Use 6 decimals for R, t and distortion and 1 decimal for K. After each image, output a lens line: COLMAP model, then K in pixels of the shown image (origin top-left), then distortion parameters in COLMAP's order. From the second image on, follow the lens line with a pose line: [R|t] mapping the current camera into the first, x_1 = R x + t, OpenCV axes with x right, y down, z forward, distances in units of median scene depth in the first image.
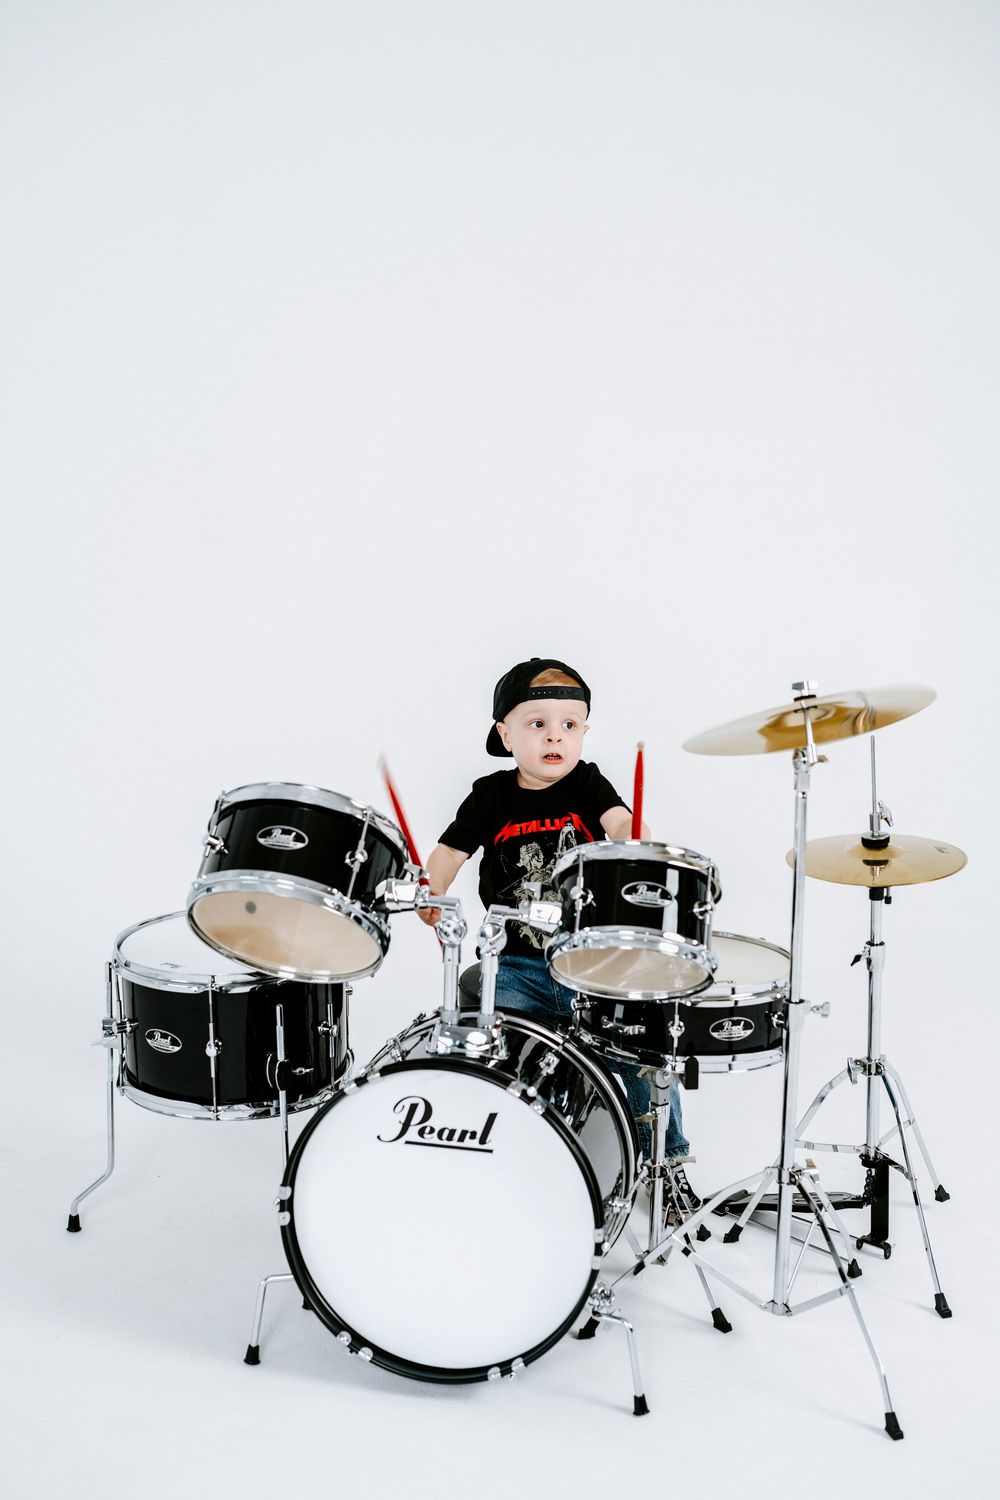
lens RADIAL K [[2145.7, 0, 480.0], [0, 2145.7, 690.5], [0, 0, 1]] dist [0.039519, 0.000000]
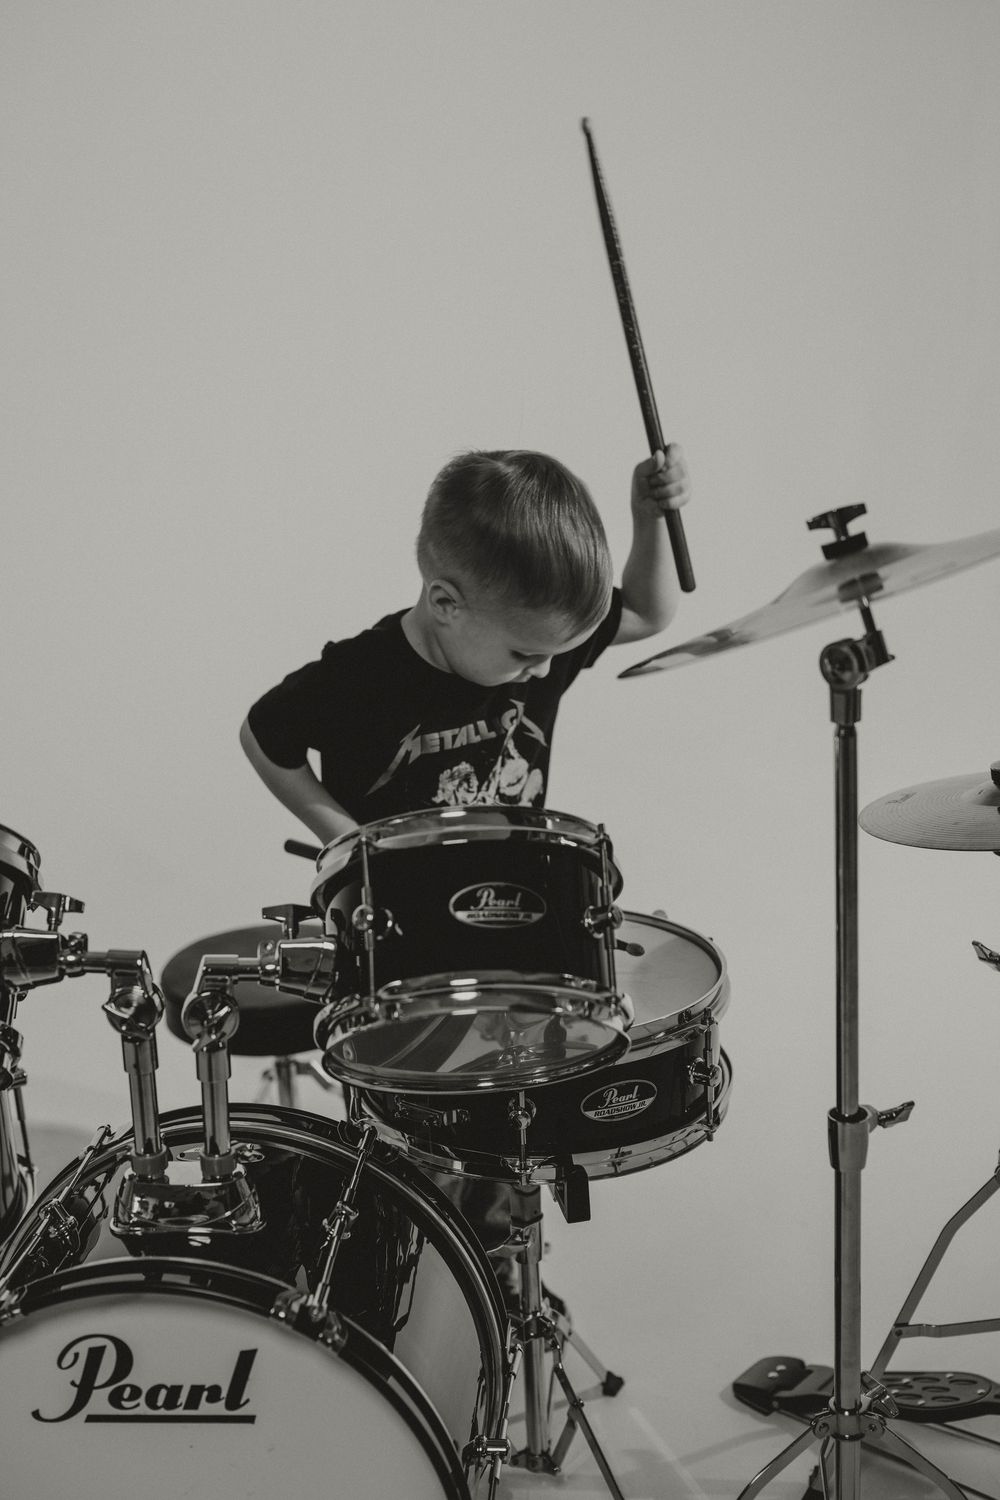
lens RADIAL K [[2145.7, 0, 490.2], [0, 2145.7, 779.3], [0, 0, 1]] dist [0.039519, 0.000000]
pose [[0.989518, -0.086571, 0.115583, 0.015266], [0.077843, 0.993909, 0.078015, 0.020598], [-0.121632, -0.068200, 0.990229, 0.466266]]
